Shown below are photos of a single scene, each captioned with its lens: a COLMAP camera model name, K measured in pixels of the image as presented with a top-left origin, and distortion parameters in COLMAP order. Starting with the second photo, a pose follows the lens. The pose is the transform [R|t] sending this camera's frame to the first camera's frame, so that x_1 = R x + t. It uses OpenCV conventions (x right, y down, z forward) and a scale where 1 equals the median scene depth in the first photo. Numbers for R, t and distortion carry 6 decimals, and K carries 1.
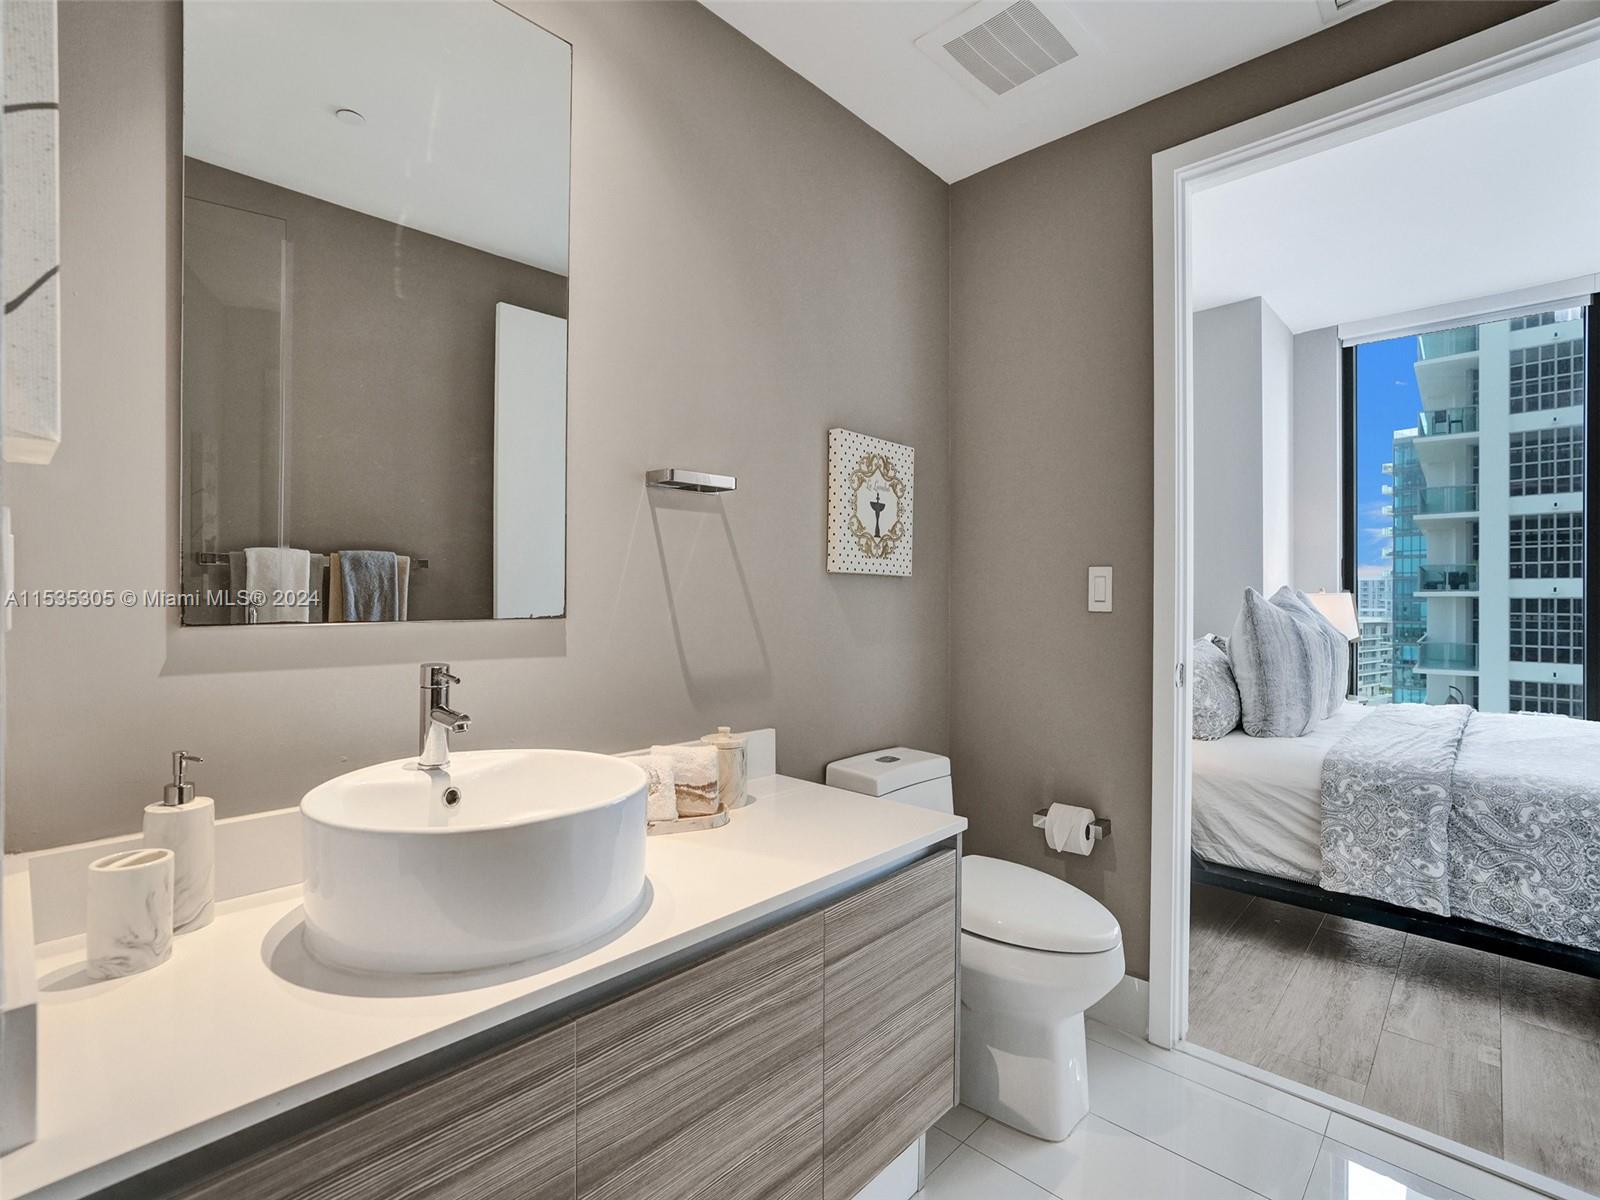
lens RADIAL K [[744.3, 0, 804.7], [0, 744.3, 594.1], [0, 0, 1]] dist [-0.065382, 0.024837]
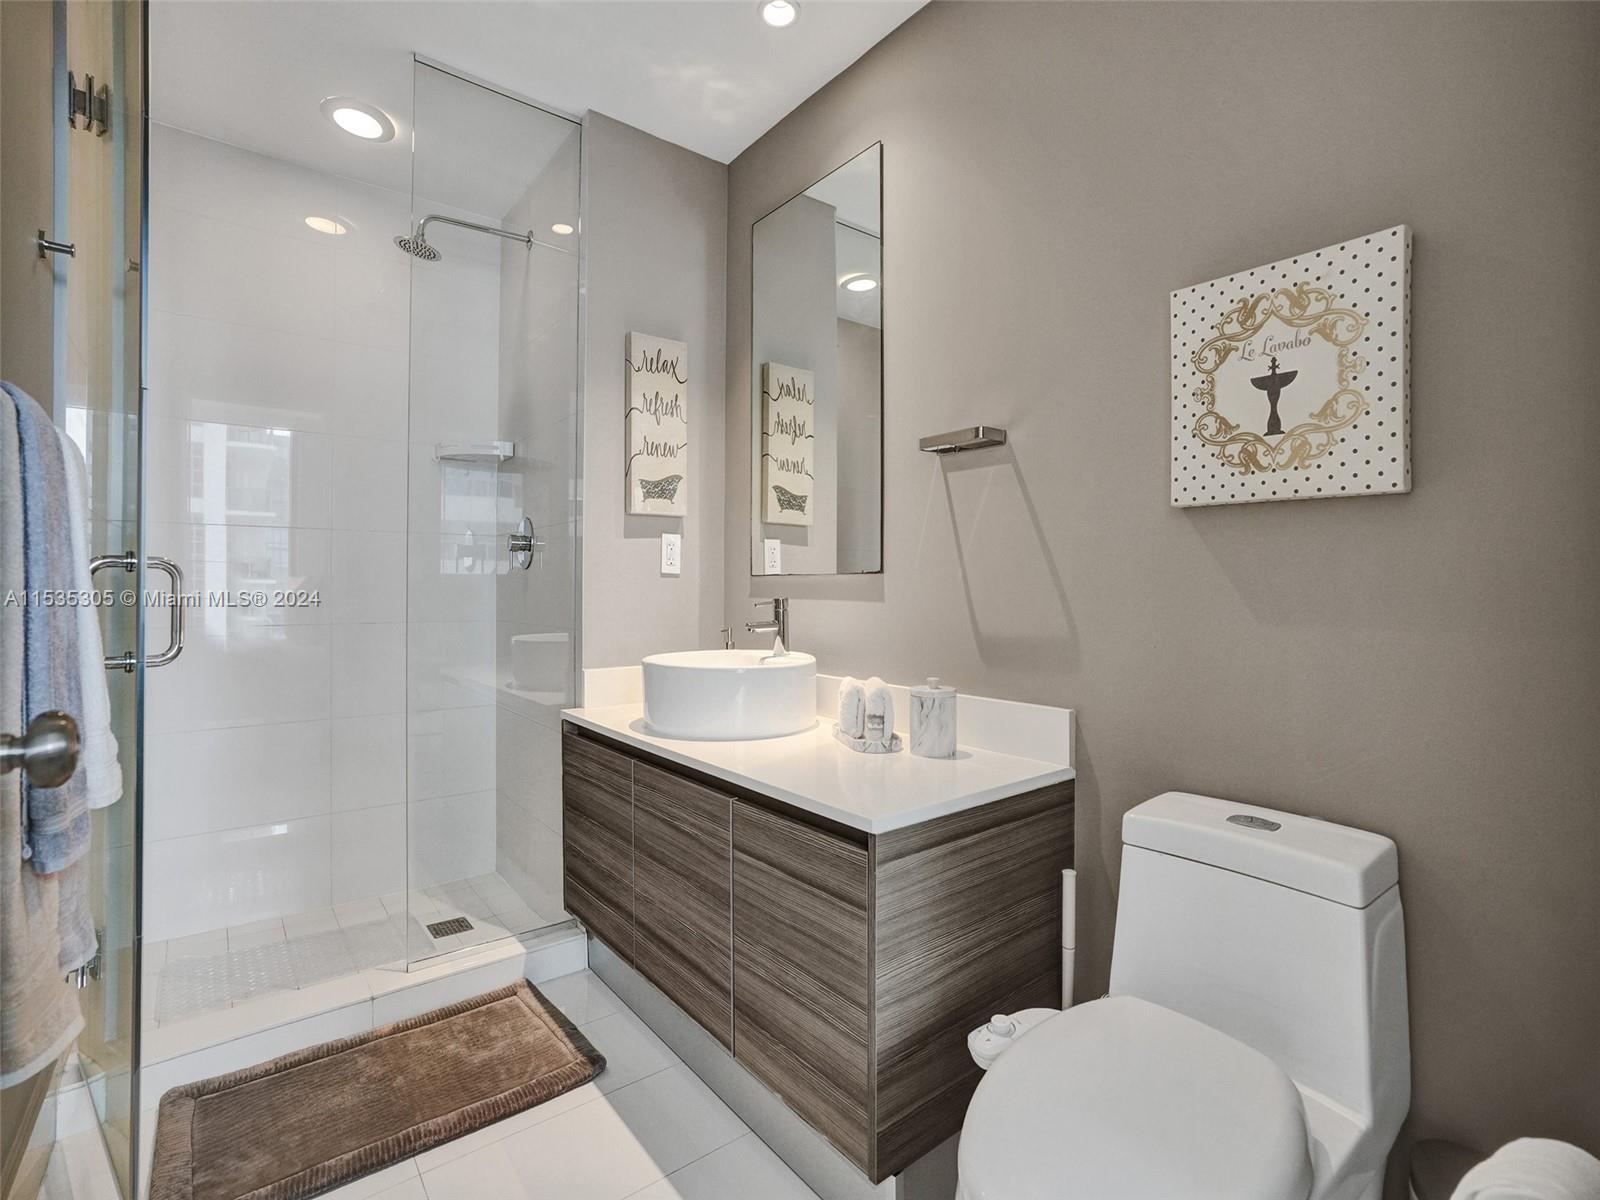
lens RADIAL K [[738.8, 0, 802.5], [0, 738.8, 575.8], [0, 0, 1]] dist [-0.033043, 0.000251]
pose [[-0.124606, -0.013698, -0.992112, 0.716004], [0.006392, 0.999873, -0.014608, 0.039071], [0.992186, -0.008162, -0.124503, 0.727684]]
